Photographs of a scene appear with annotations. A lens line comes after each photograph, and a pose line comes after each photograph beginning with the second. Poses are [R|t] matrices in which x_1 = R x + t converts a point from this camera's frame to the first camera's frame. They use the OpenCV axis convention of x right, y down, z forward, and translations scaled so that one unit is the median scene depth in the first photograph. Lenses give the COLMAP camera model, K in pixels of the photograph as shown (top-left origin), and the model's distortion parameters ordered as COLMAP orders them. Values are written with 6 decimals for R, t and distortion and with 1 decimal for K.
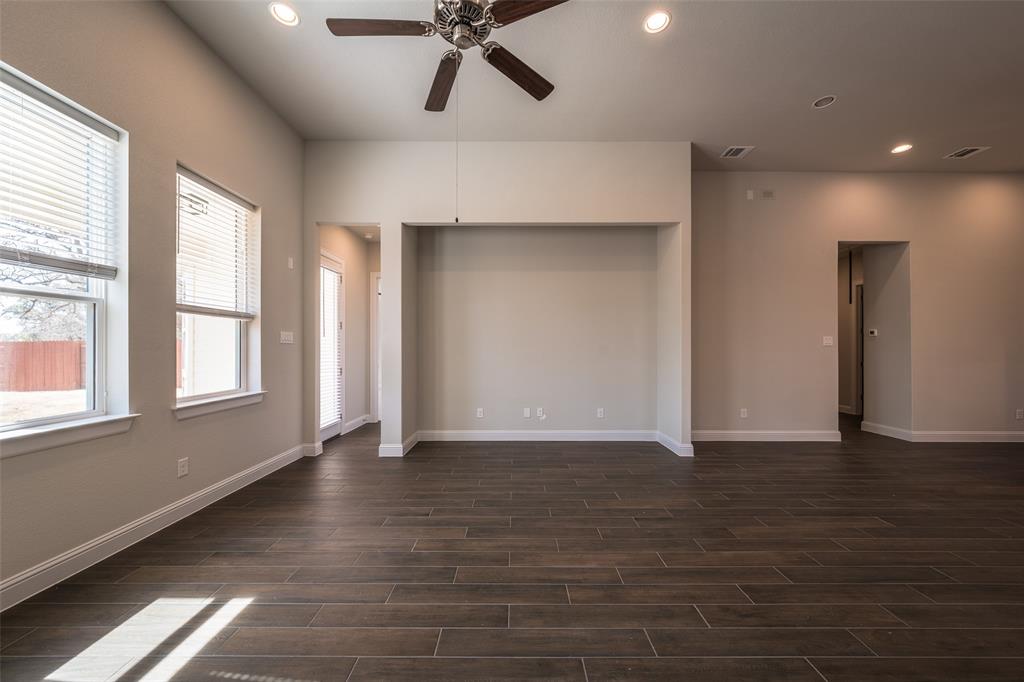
lens RADIAL K [[363.6, 0, 511.8], [0, 363.6, 346.9], [0, 0, 1]] dist [-0.001644, -0.000195]
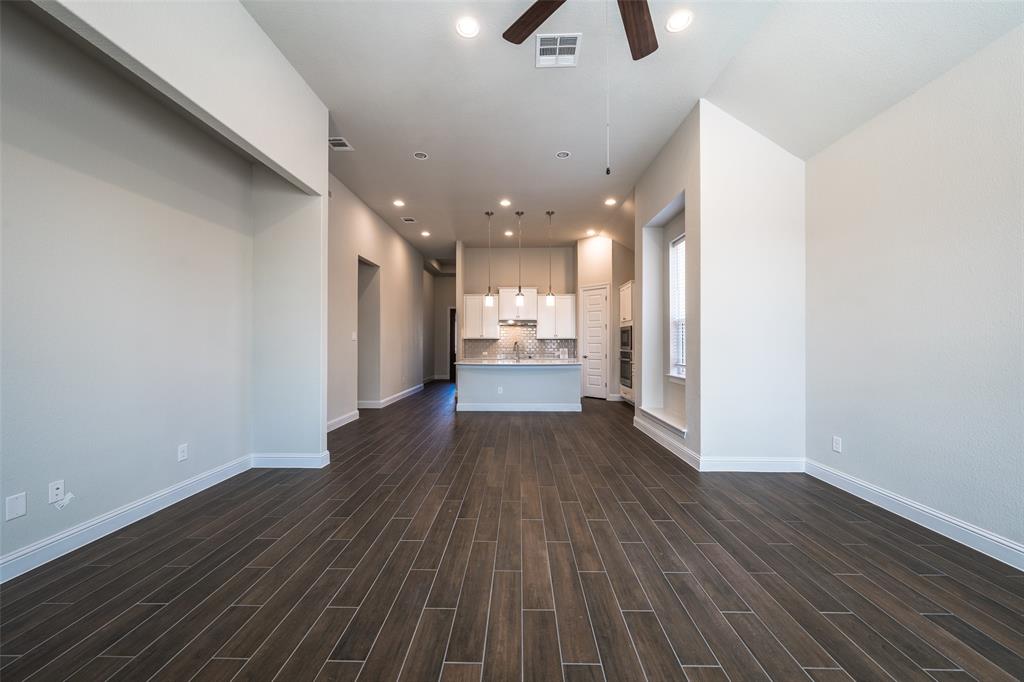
lens RADIAL K [[378.7, 0, 512.0], [0, 378.7, 341.0], [0, 0, 1]] dist [-0.001536, -0.000259]
pose [[0.018091, 0.004081, 0.999828, -0.550871], [-0.002422, 0.999989, -0.004038, 0.004176], [-0.999833, -0.002348, 0.018101, 0.696163]]
